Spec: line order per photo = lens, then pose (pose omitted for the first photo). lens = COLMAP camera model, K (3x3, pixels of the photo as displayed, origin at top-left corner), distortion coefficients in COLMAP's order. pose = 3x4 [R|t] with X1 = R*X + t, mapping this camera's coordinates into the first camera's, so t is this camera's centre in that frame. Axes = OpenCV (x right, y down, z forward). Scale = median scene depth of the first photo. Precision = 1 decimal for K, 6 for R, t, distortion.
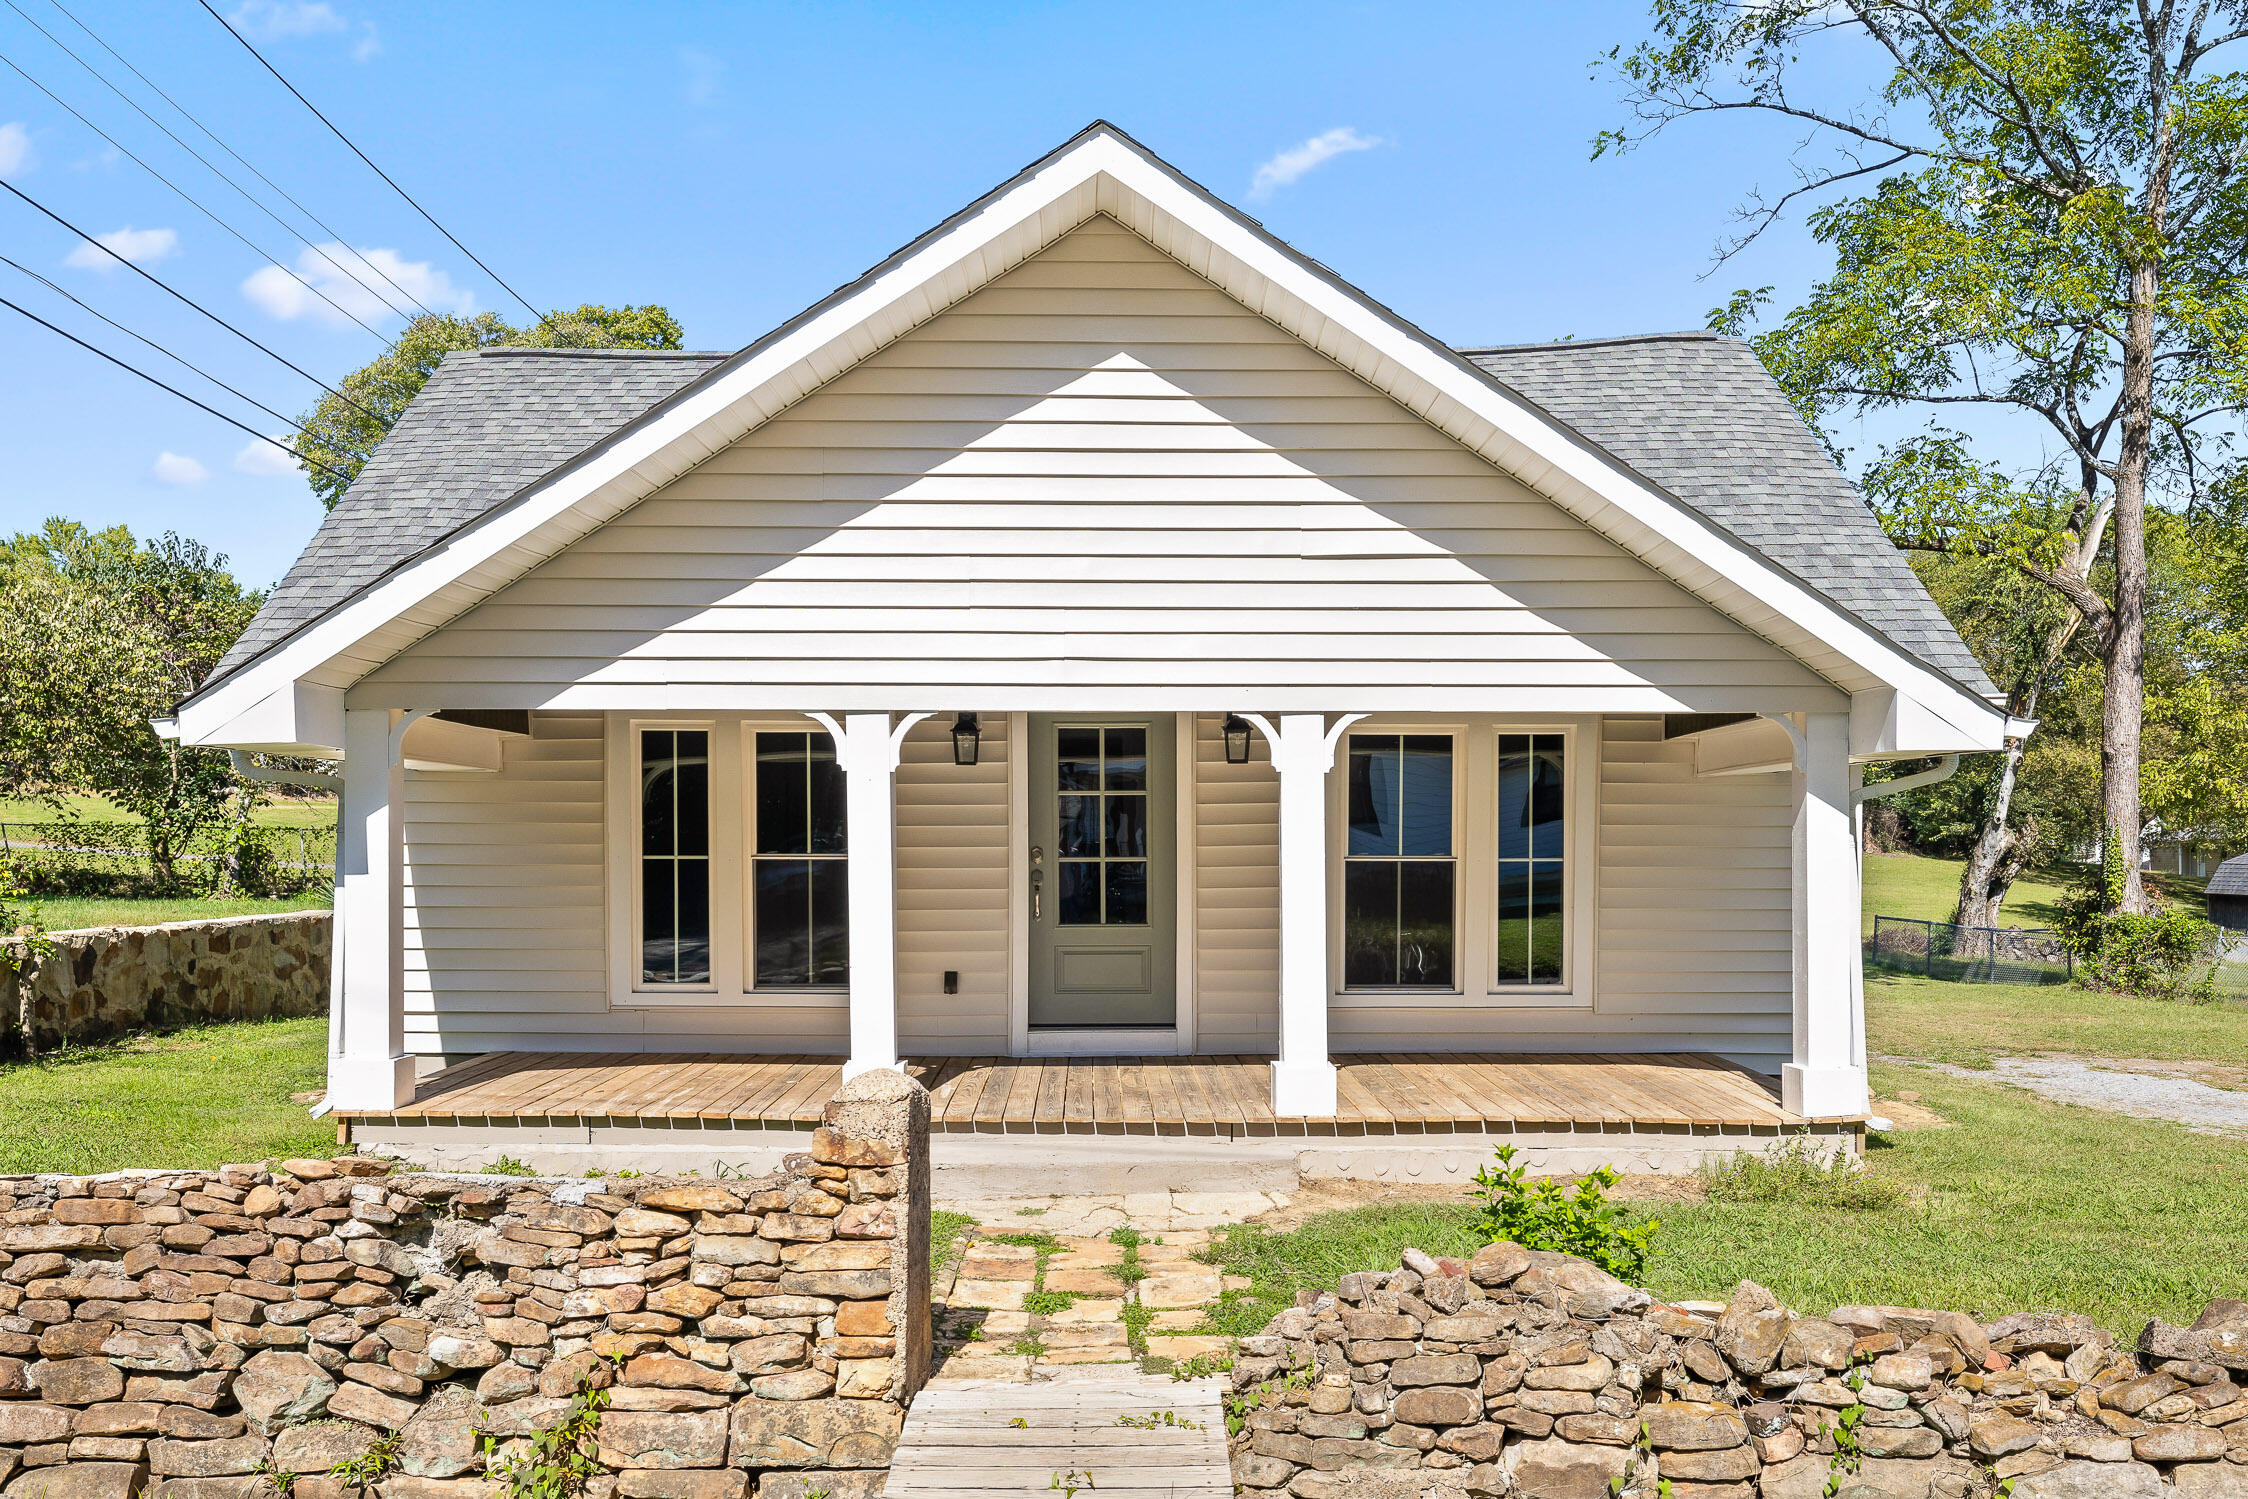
lens RADIAL K [[1710.8, 0, 1124.0], [0, 1710.8, 749.5], [0, 0, 1]] dist [0.003562, 0.000205]
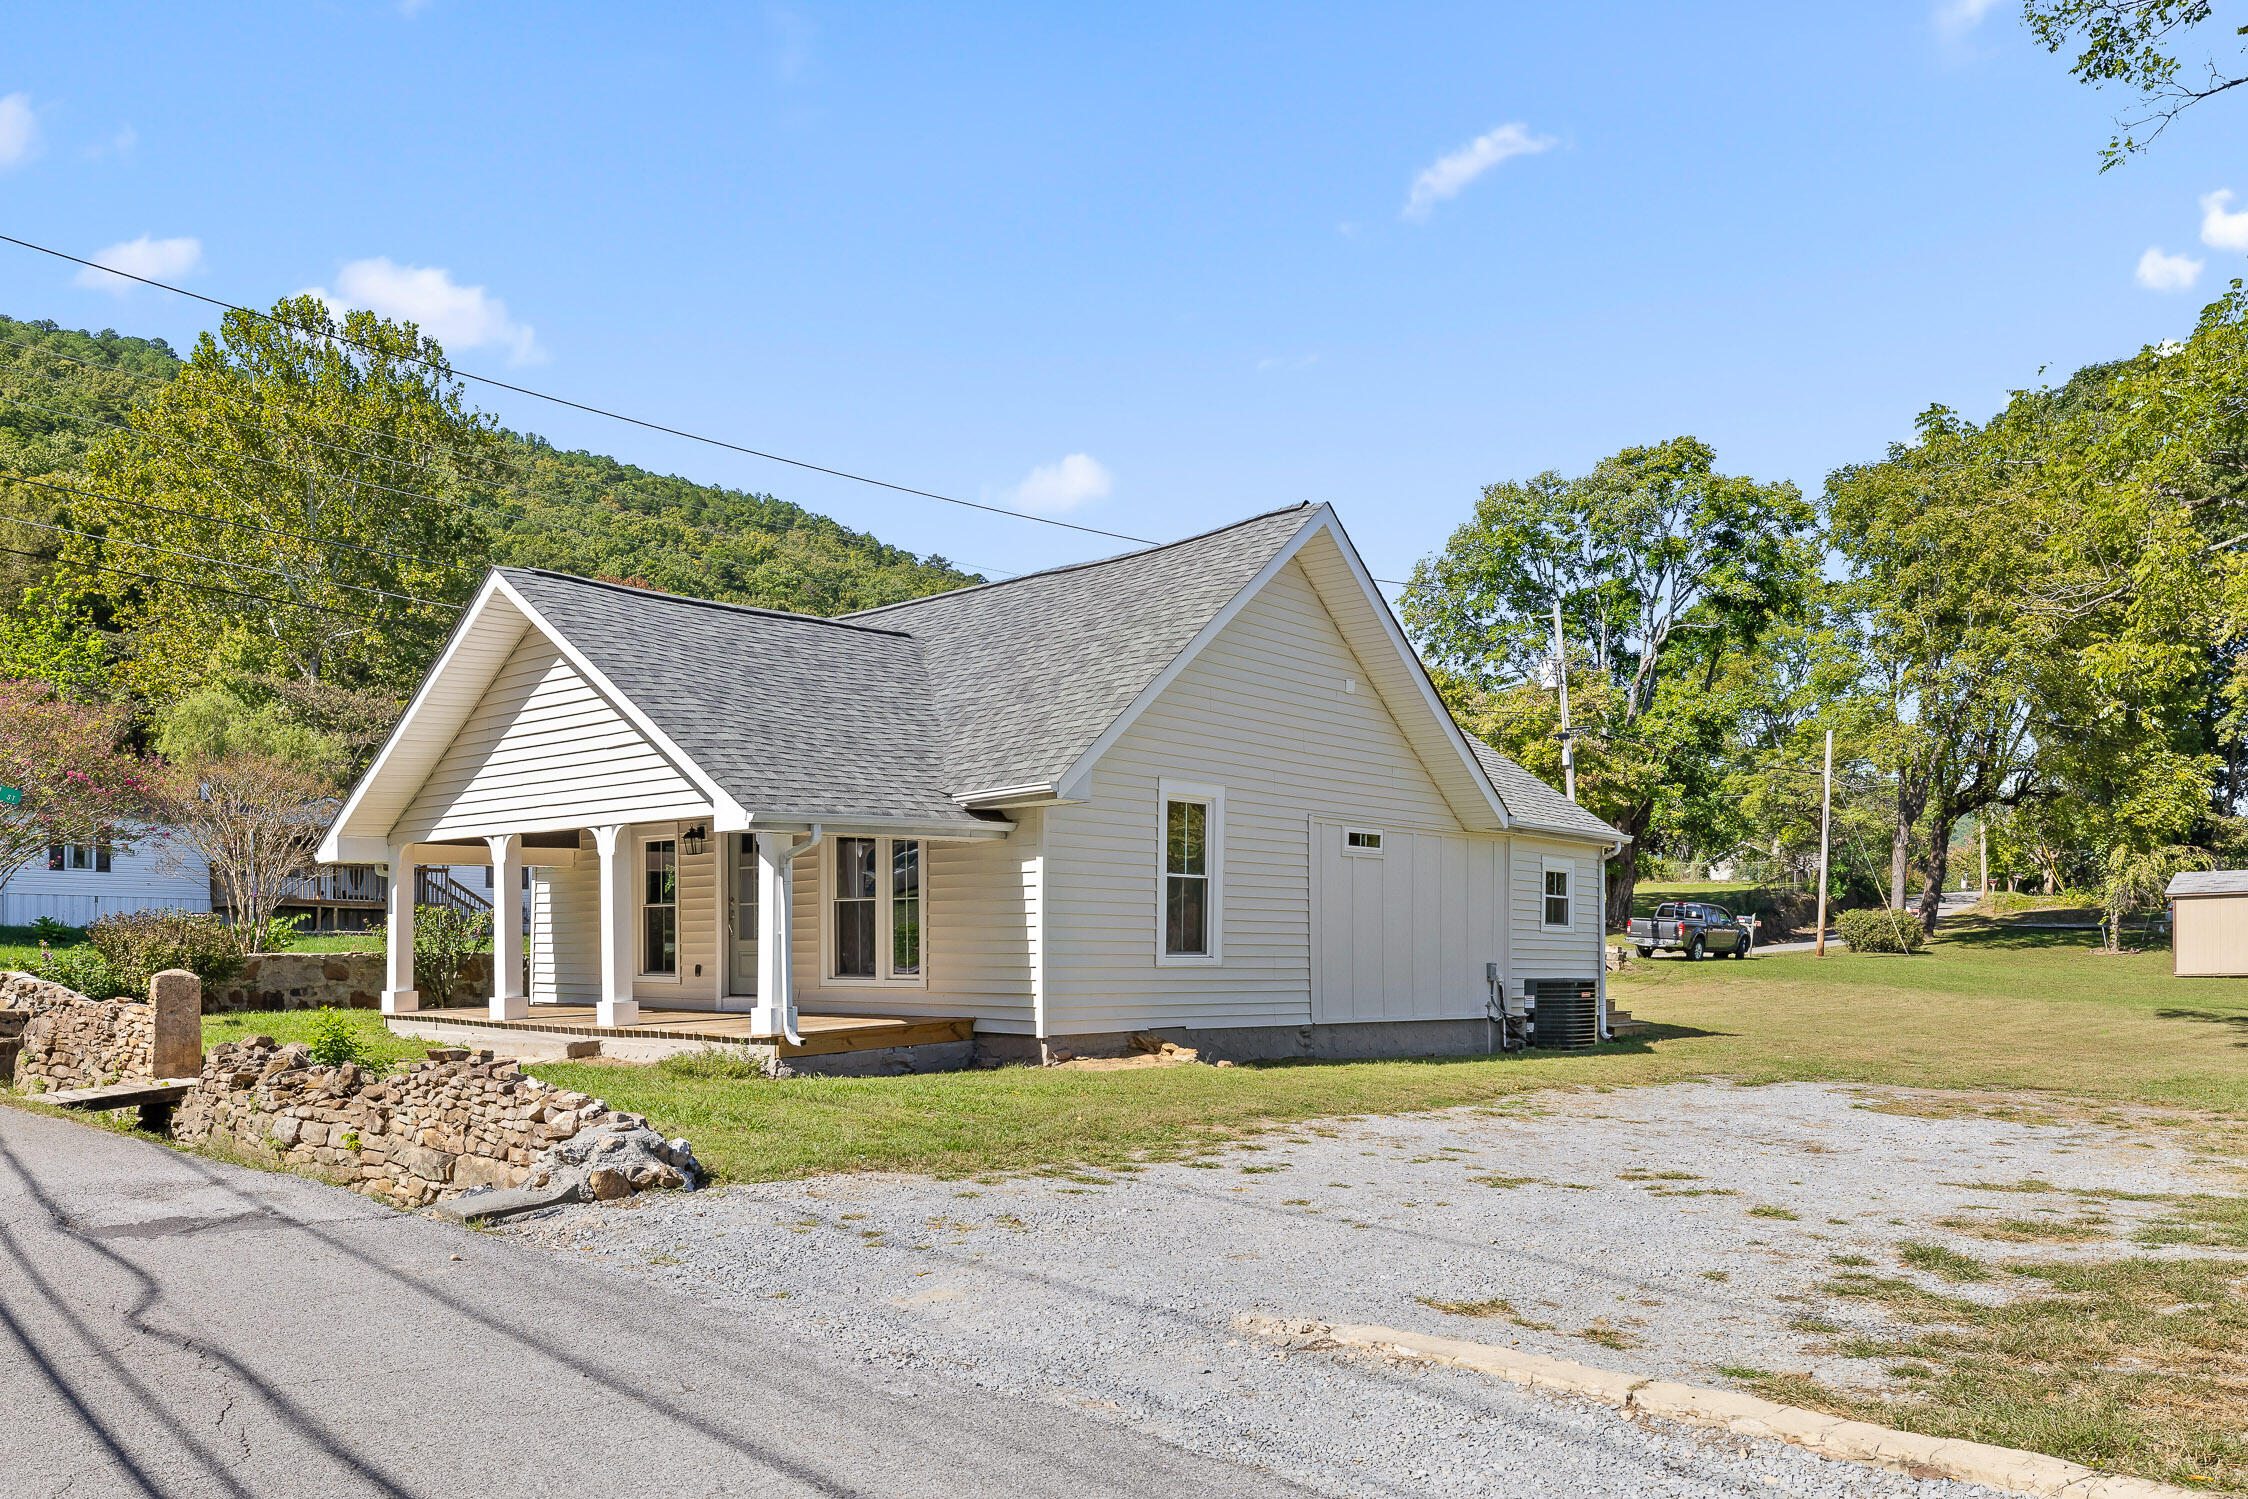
lens RADIAL K [[1722.2, 0, 1124.8], [0, 1722.2, 796.4], [0, 0, 1]] dist [-0.000516, 0.006650]
pose [[0.747696, -0.059712, -0.661351, 1.492224], [0.053861, 0.998121, -0.029225, 0.027157], [0.661853, -0.013770, 0.749507, -0.090895]]
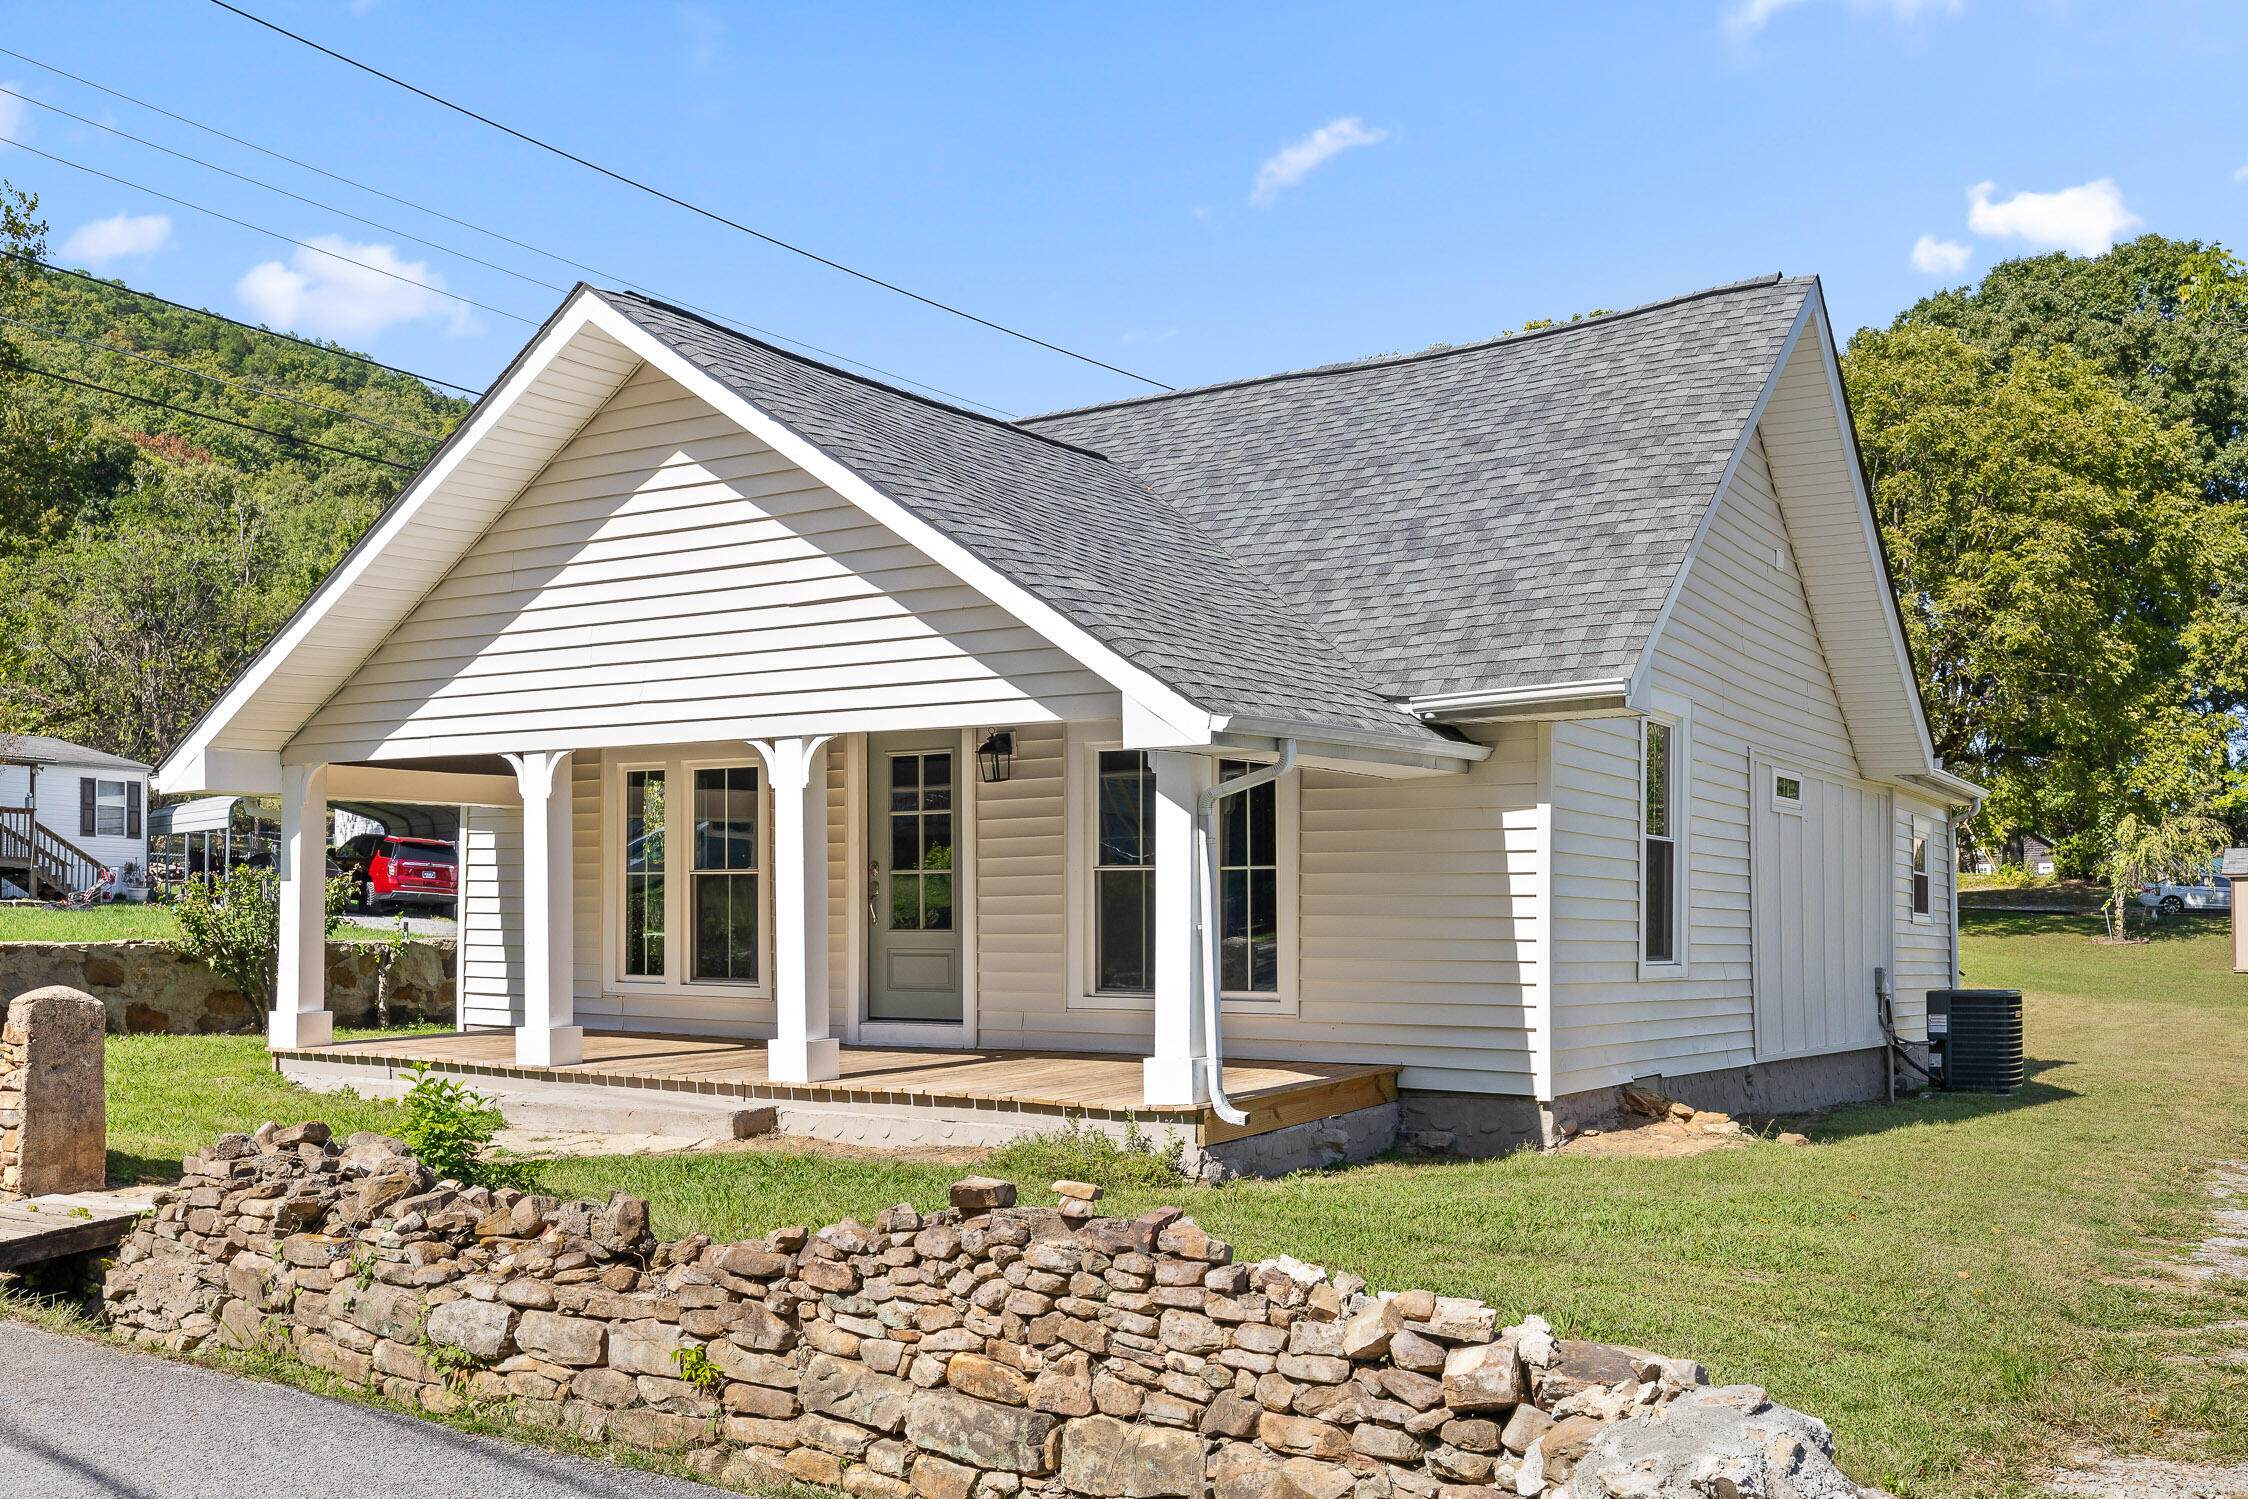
lens RADIAL K [[2077.1, 0, 1124.0], [0, 2077.1, 749.5], [0, 0, 1]] dist [0.002939, 0.018893]
pose [[0.847024, -0.038772, -0.530138, 0.825076], [0.035125, 0.999239, -0.016959, 0.013617], [0.530392, -0.004257, 0.847742, -0.068891]]
